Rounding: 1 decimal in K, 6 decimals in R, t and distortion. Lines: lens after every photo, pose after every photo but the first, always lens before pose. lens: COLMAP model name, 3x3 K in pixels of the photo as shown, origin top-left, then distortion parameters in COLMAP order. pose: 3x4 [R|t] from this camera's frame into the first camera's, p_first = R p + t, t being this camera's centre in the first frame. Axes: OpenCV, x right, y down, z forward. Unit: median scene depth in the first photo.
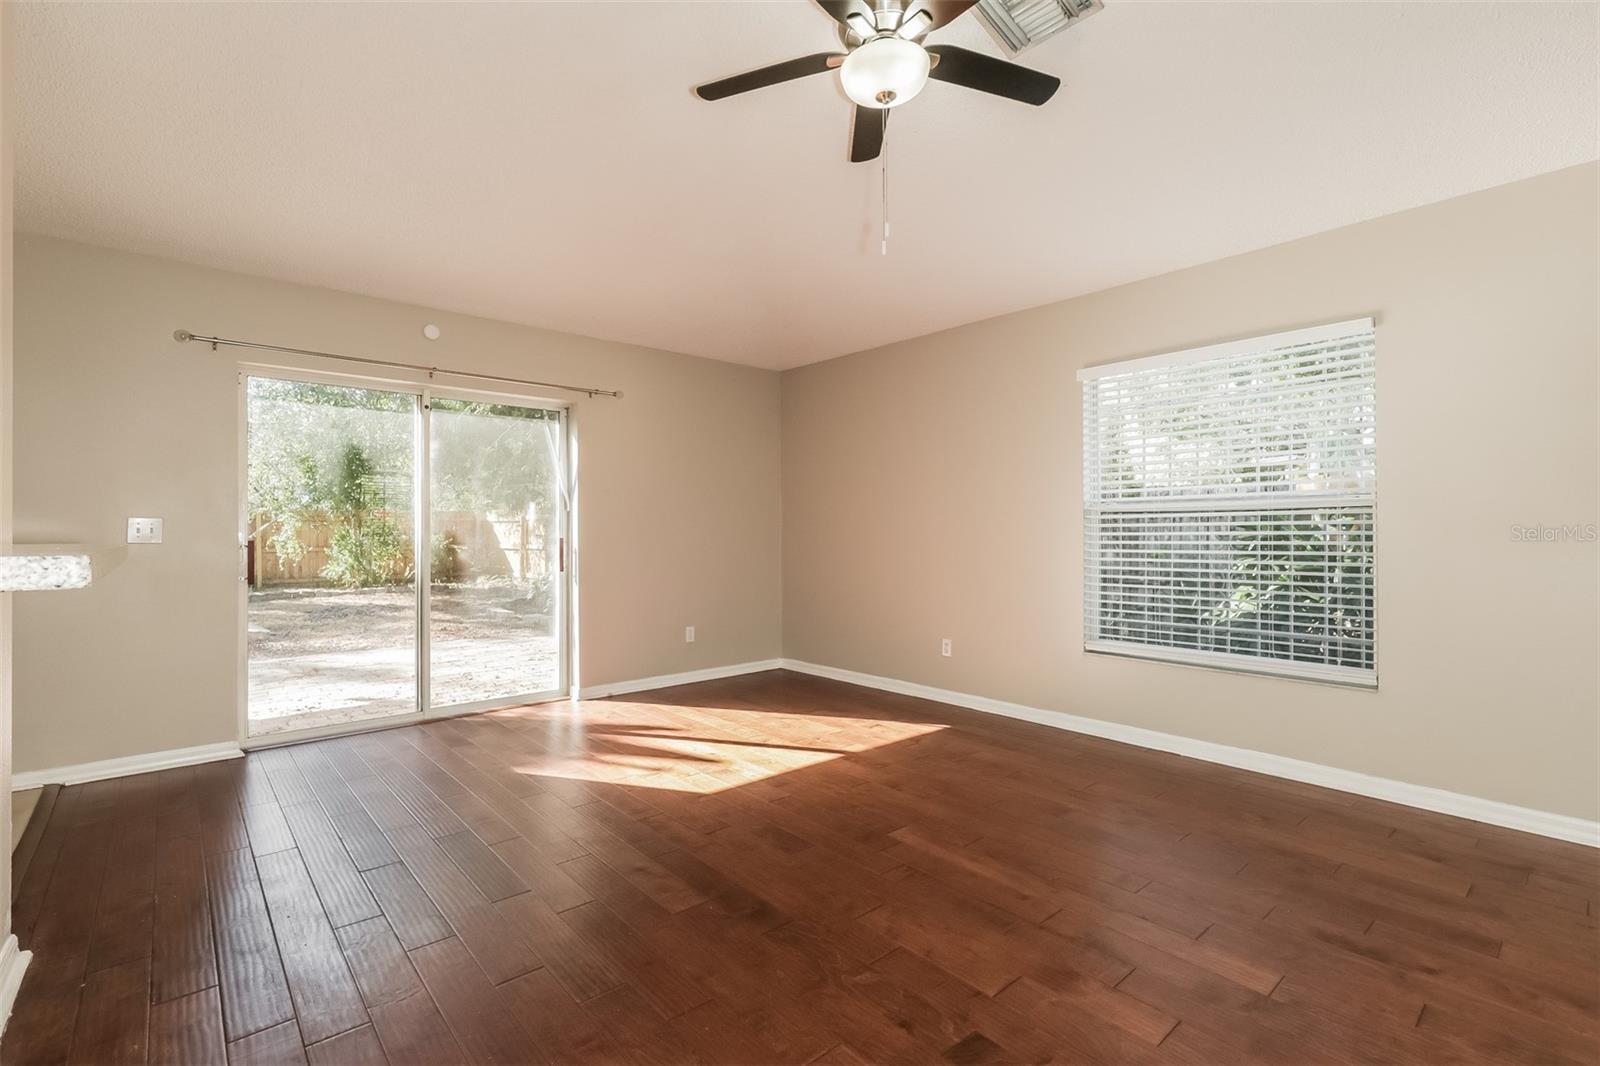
lens RADIAL K [[726.1, 0, 795.3], [0, 726.1, 528.7], [0, 0, 1]] dist [0.001545, 0.000475]
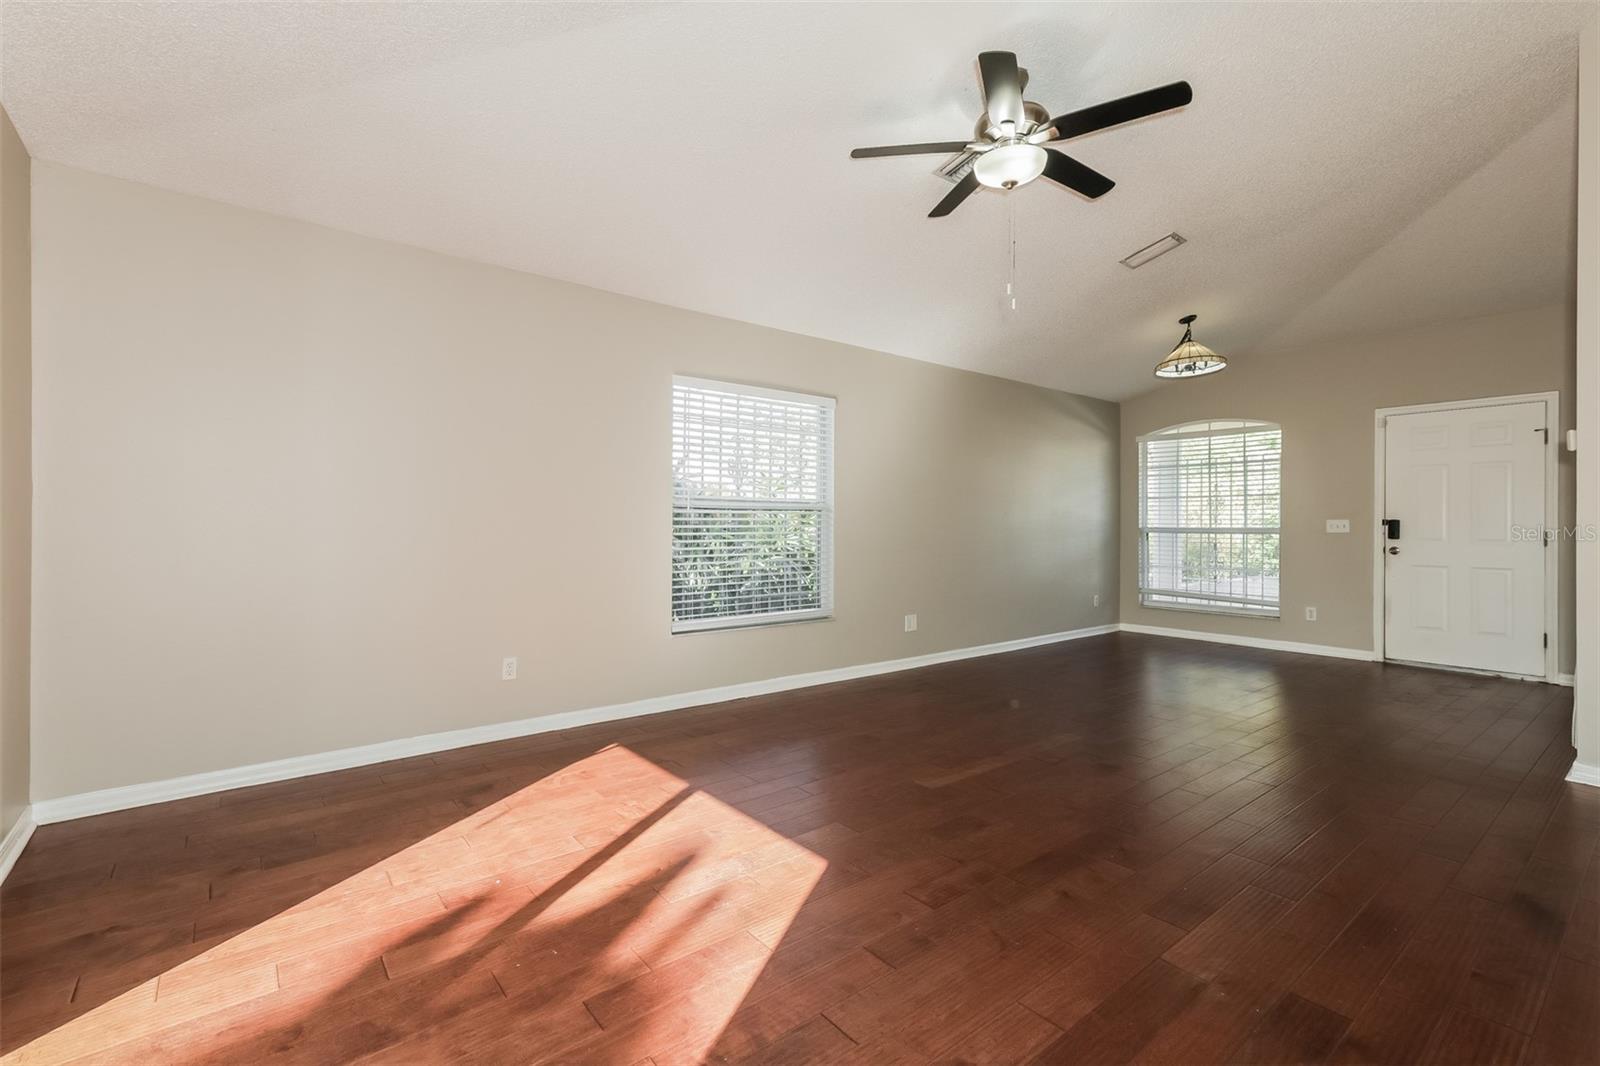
lens RADIAL K [[708.4, 0, 805.6], [0, 708.4, 529.8], [0, 0, 1]] dist [0.011164, 0.000744]
pose [[0.038033, -0.004621, 0.999266, -0.729776], [-0.009686, 0.999941, 0.004993, 0.005293], [-0.999230, -0.009868, 0.037986, 0.845730]]
